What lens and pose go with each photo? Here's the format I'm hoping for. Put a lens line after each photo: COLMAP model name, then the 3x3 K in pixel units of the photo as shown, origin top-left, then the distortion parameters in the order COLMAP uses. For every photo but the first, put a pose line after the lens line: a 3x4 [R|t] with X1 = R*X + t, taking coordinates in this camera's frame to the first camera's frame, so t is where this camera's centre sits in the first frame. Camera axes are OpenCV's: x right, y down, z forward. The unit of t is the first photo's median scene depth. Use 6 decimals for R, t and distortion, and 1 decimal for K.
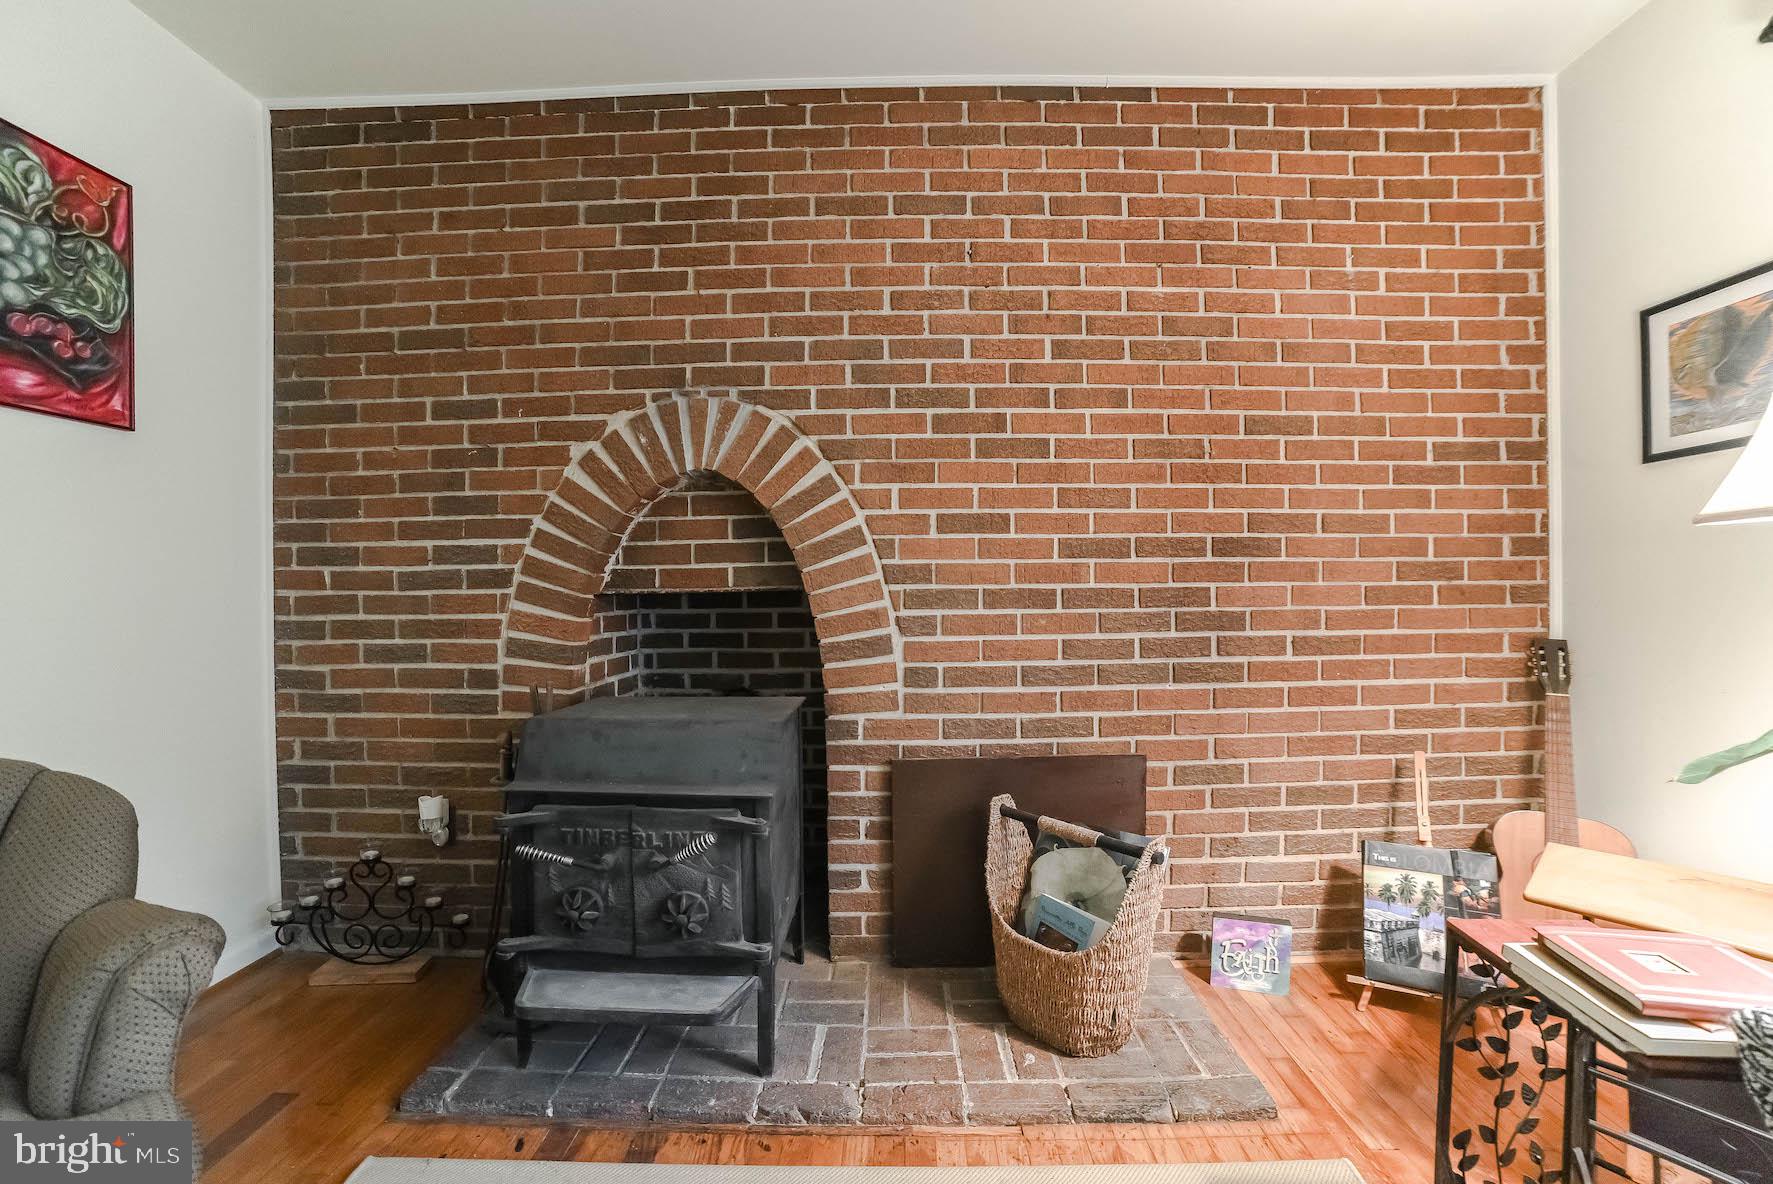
lens RADIAL K [[731.4, 0, 892.3], [0, 731.4, 604.8], [0, 0, 1]] dist [-0.103724, 0.038951]
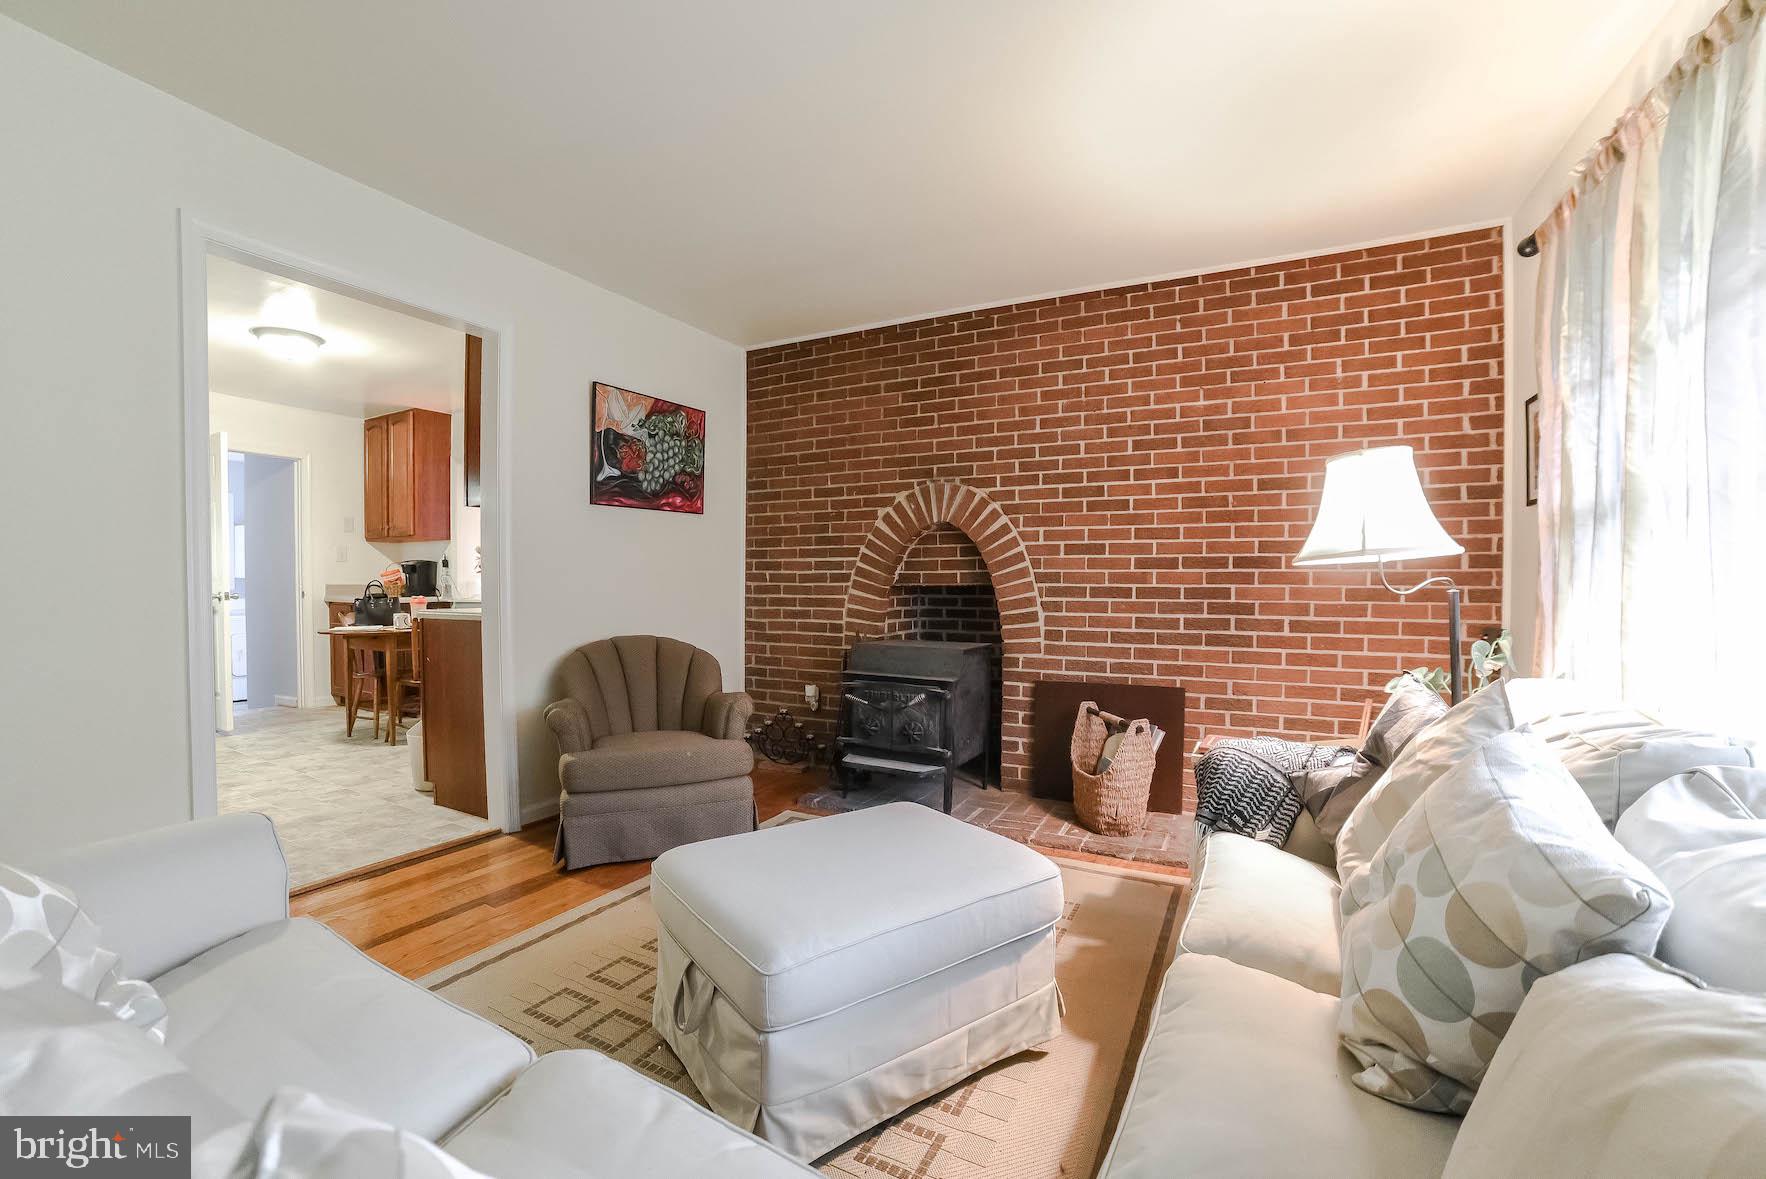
lens RADIAL K [[728.5, 0, 888.8], [0, 728.5, 602.3], [0, 0, 1]] dist [-0.103724, 0.038951]
pose [[0.894481, 0.023025, -0.446513, 0.468106], [-0.016943, 0.999701, 0.017610, -0.006392], [0.446786, -0.008186, 0.894604, -0.766050]]
